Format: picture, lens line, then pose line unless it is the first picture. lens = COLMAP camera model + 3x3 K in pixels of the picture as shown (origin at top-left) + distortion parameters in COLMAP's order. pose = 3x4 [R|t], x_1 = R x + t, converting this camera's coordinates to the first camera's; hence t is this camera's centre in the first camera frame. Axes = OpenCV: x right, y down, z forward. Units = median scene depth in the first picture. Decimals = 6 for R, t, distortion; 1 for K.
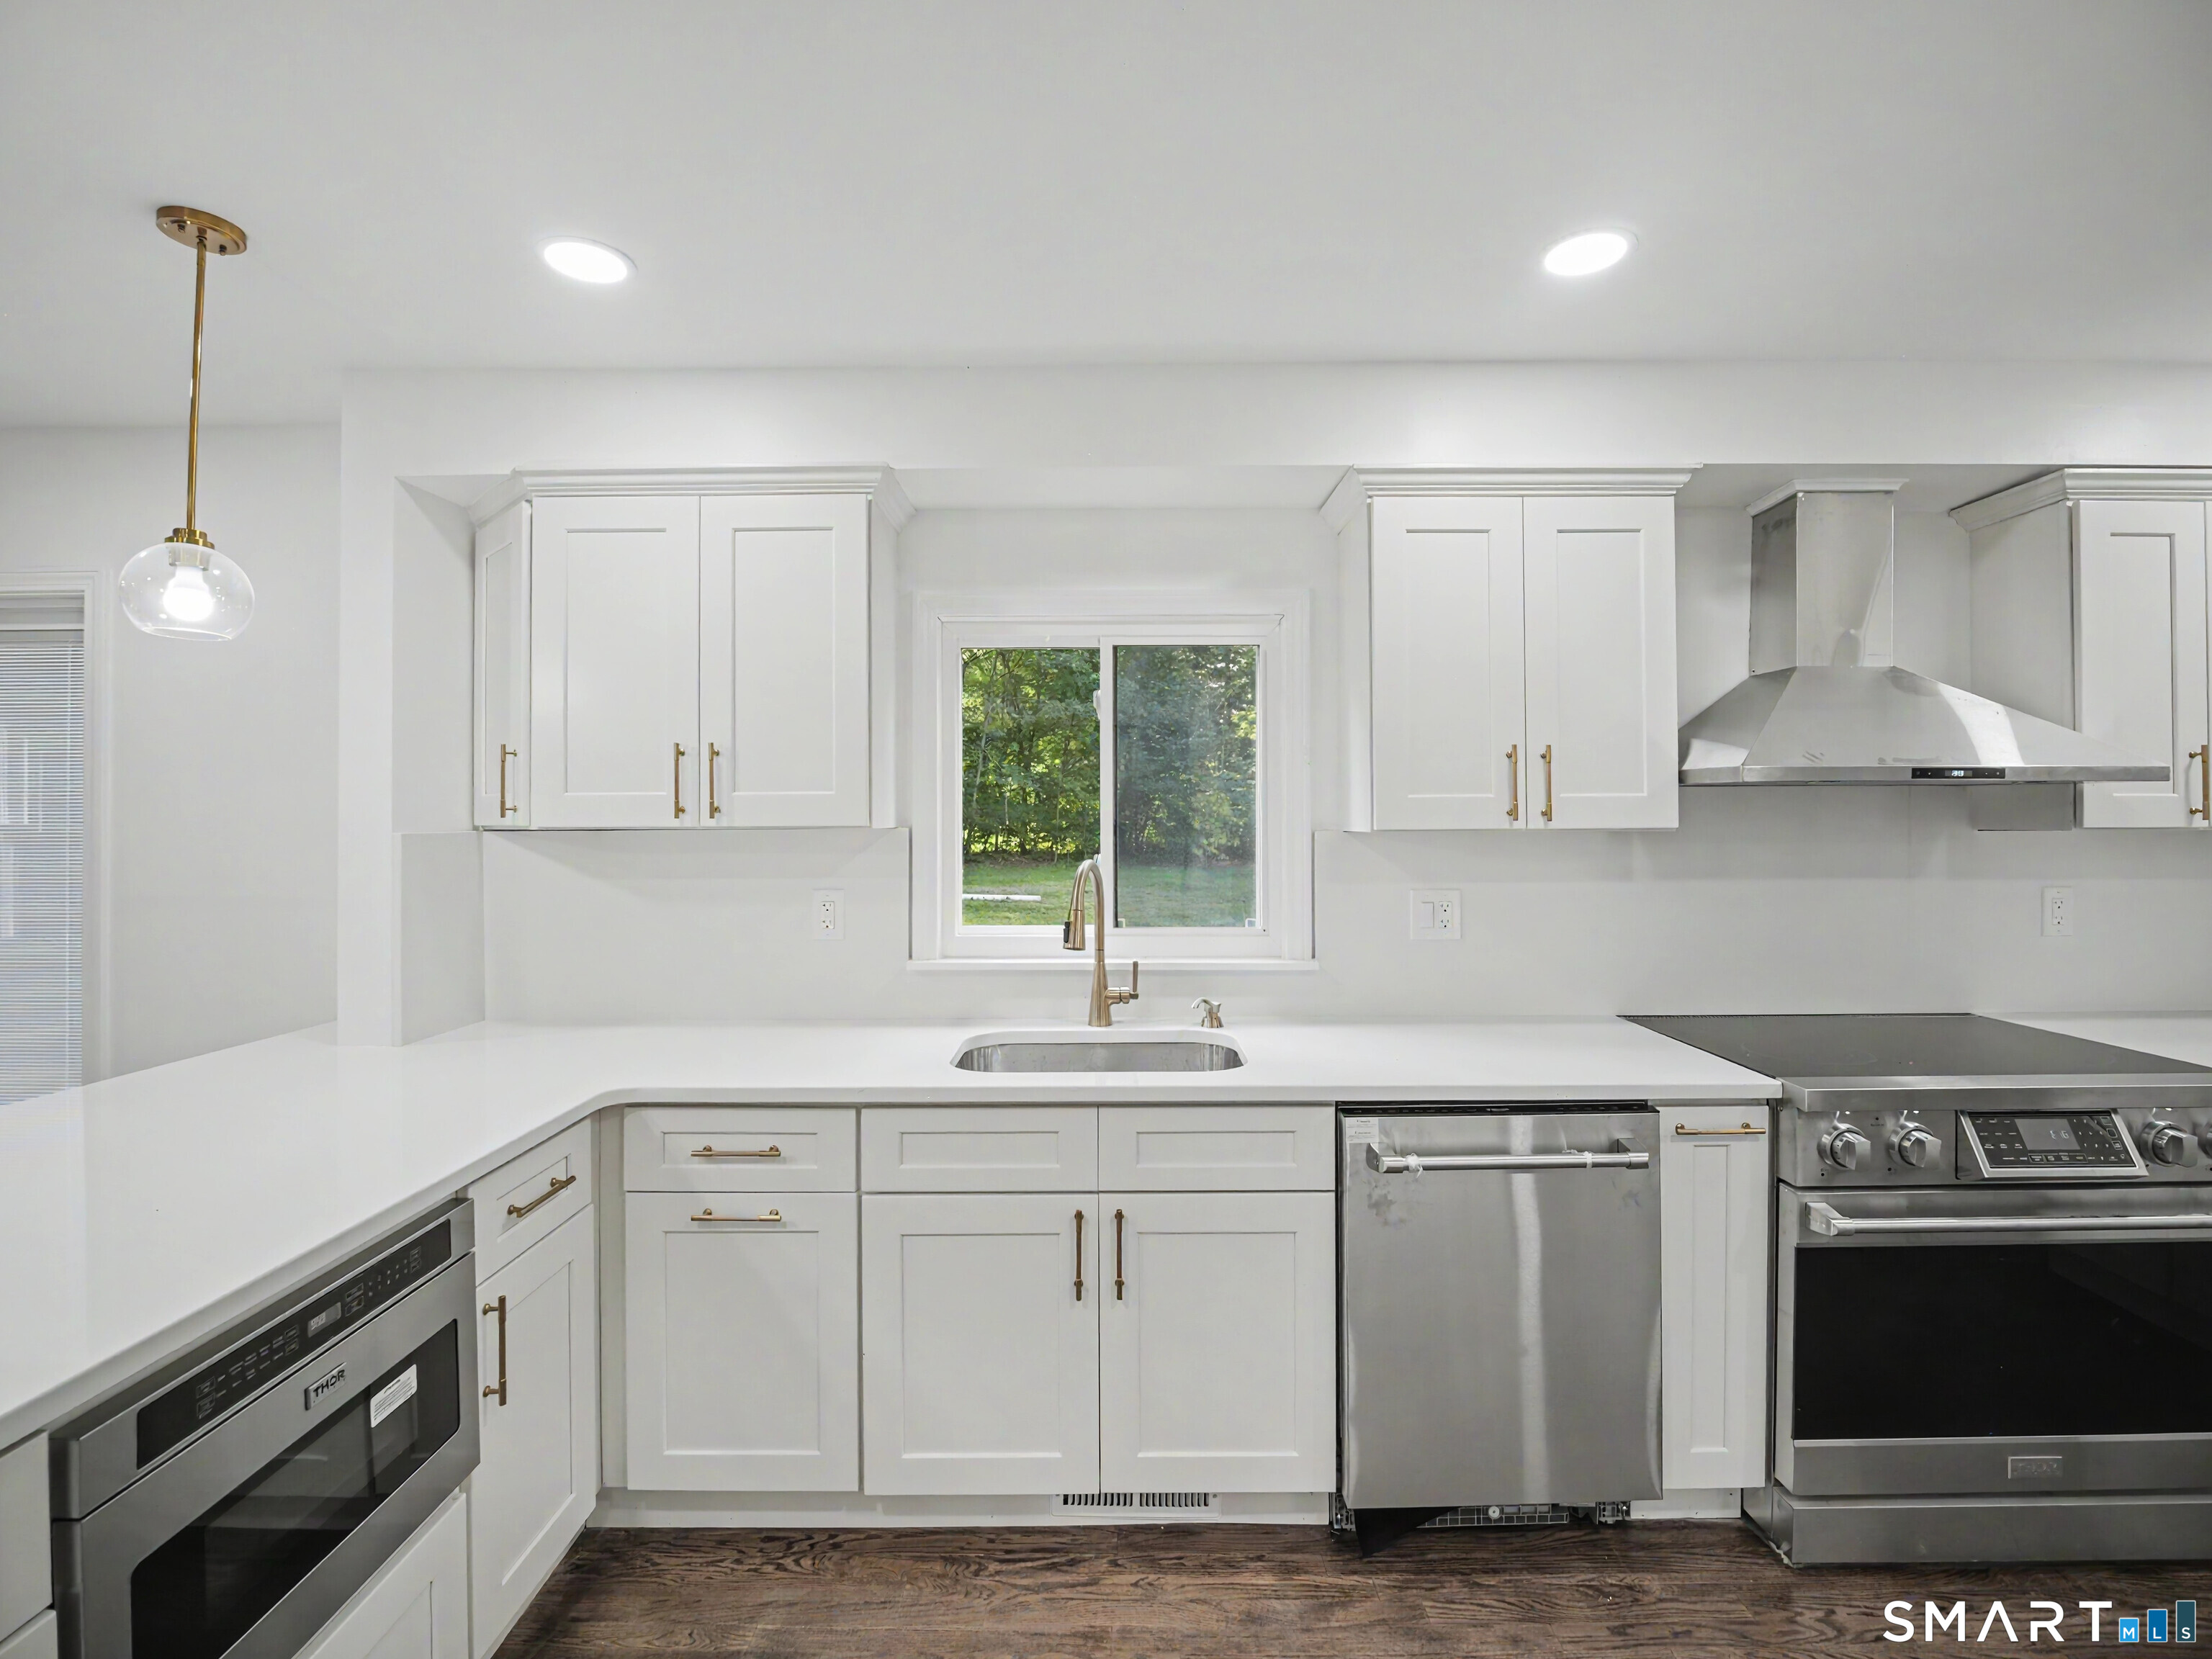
lens RADIAL K [[1005.9, 0, 1109.1], [0, 1005.9, 801.6], [0, 0, 1]] dist [-0.000684, -0.007058]
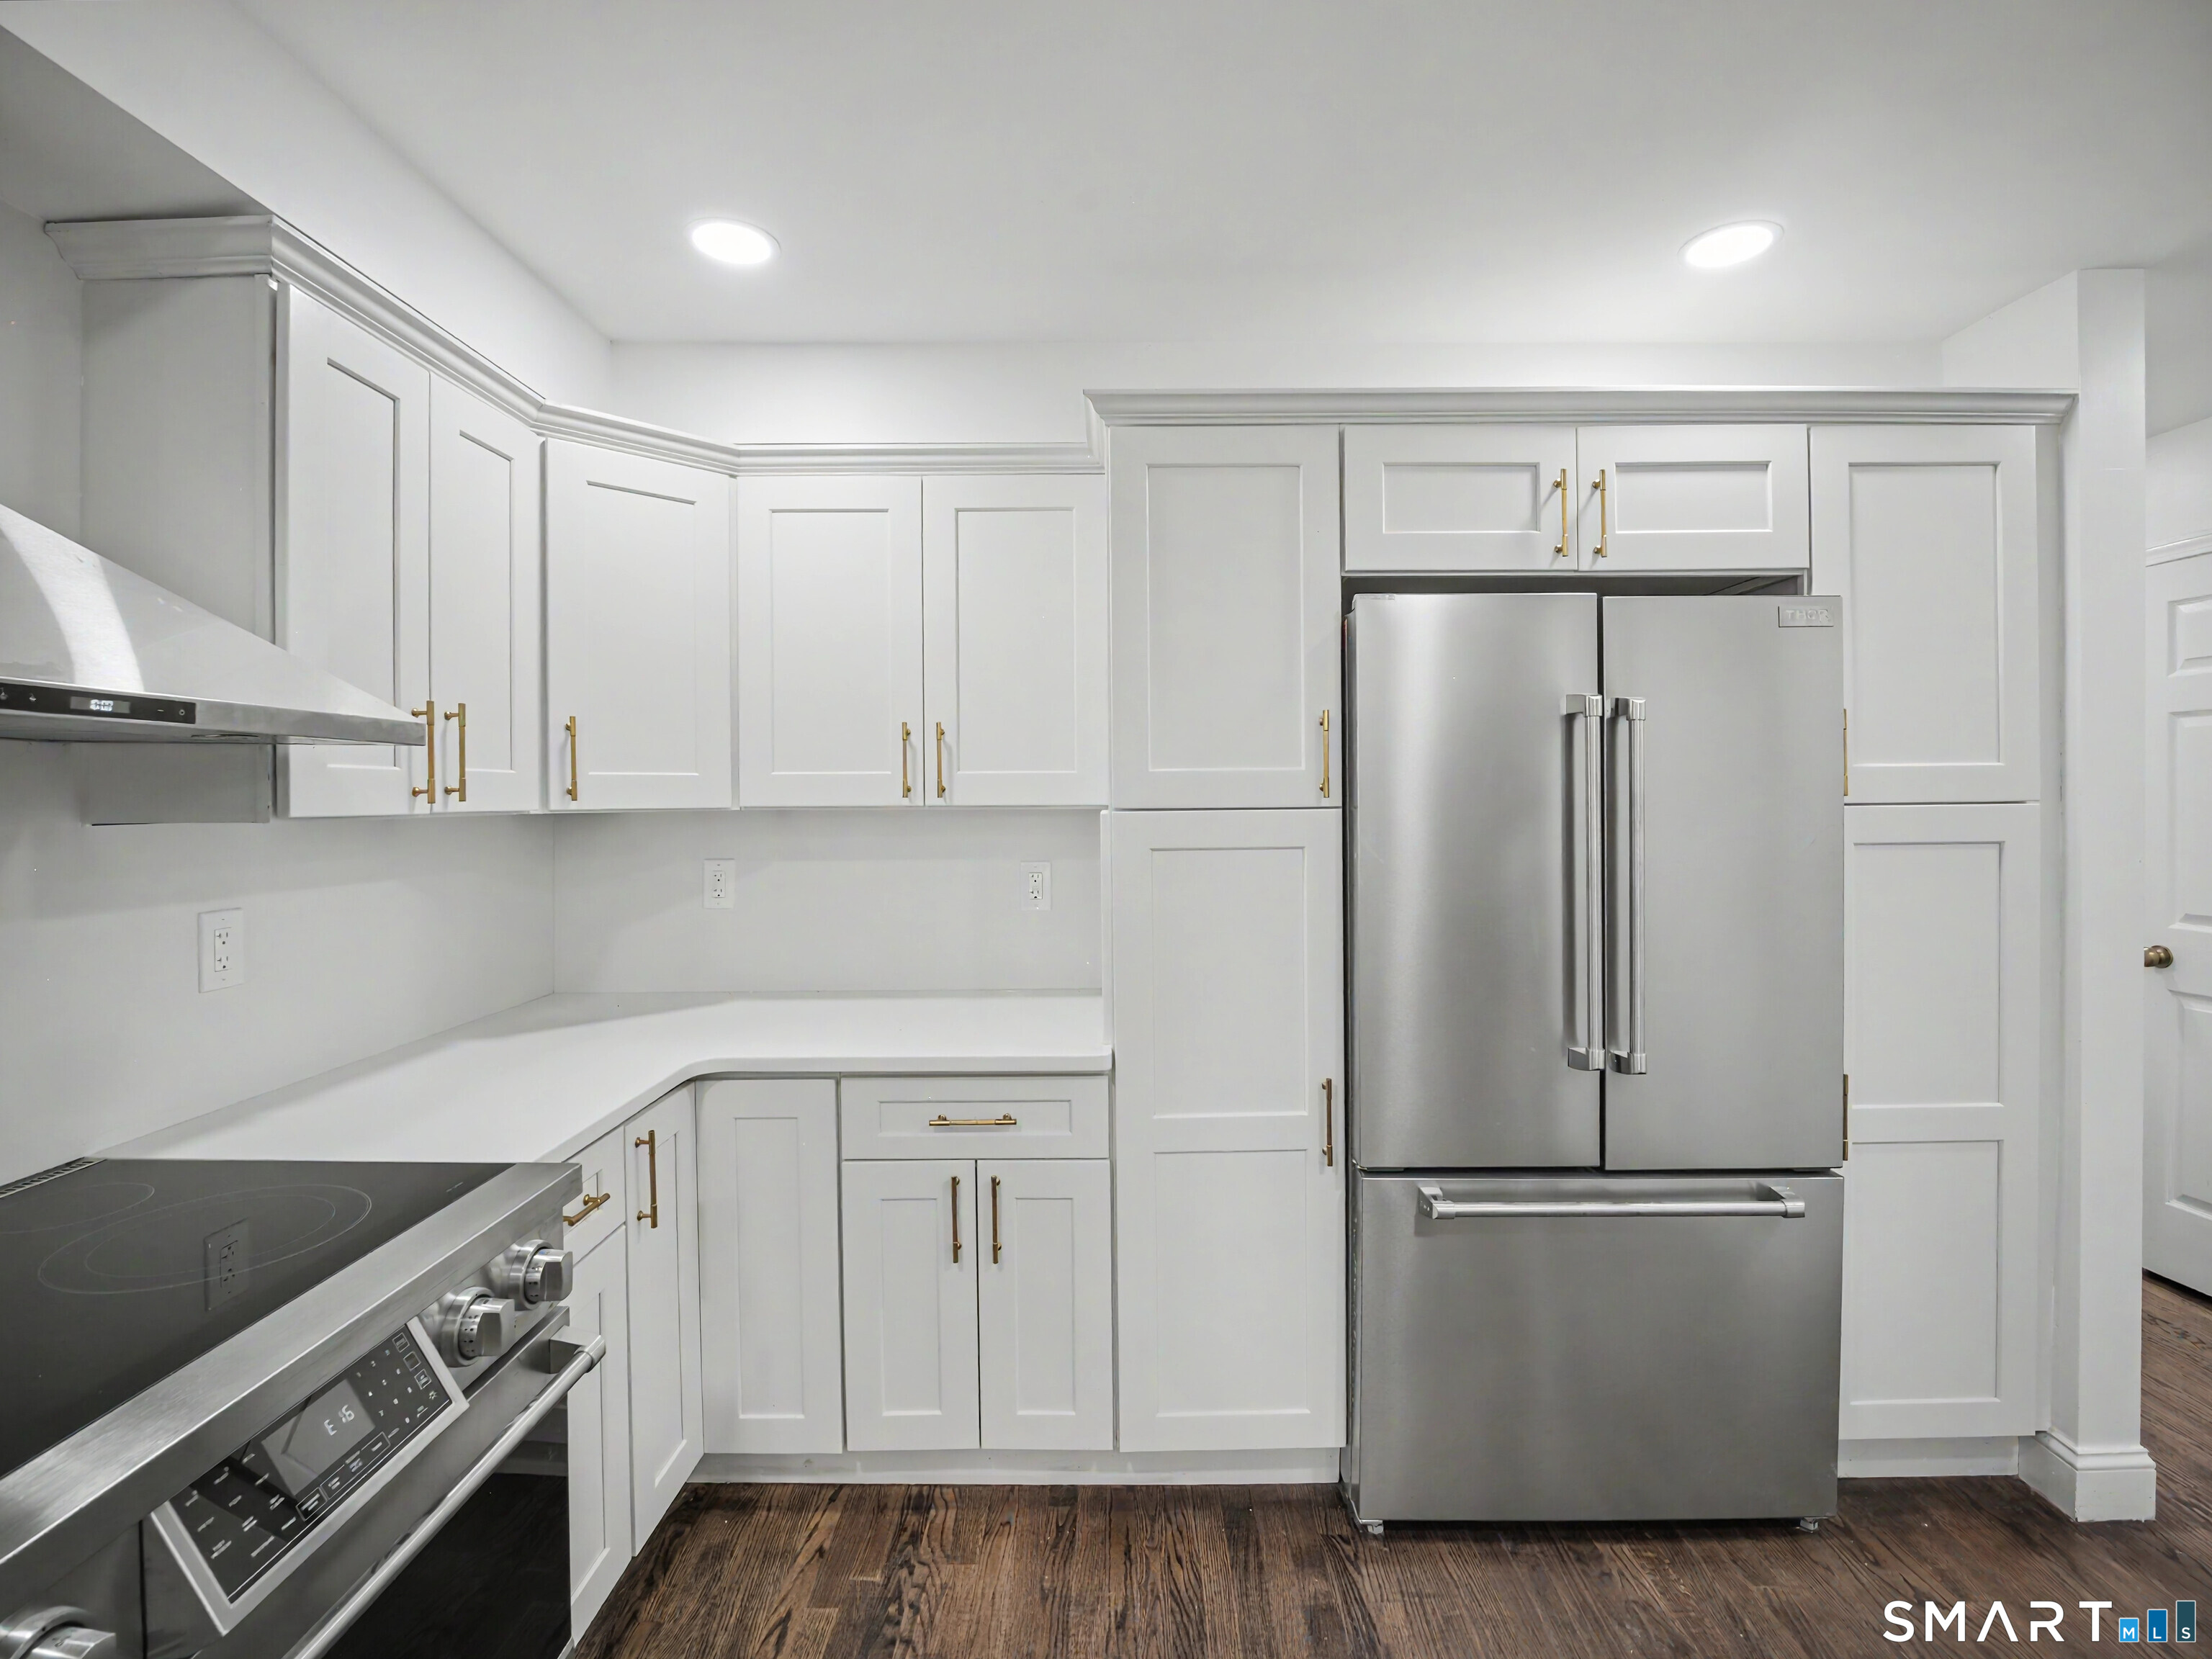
lens RADIAL K [[1005.9, 0, 1109.1], [0, 1005.9, 801.6], [0, 0, 1]] dist [-0.000684, -0.007058]
pose [[0.008153, -0.005055, 0.999954, 0.392620], [-0.008186, 0.999953, 0.005122, 0.009606], [-0.999933, -0.008227, 0.008111, 0.531999]]
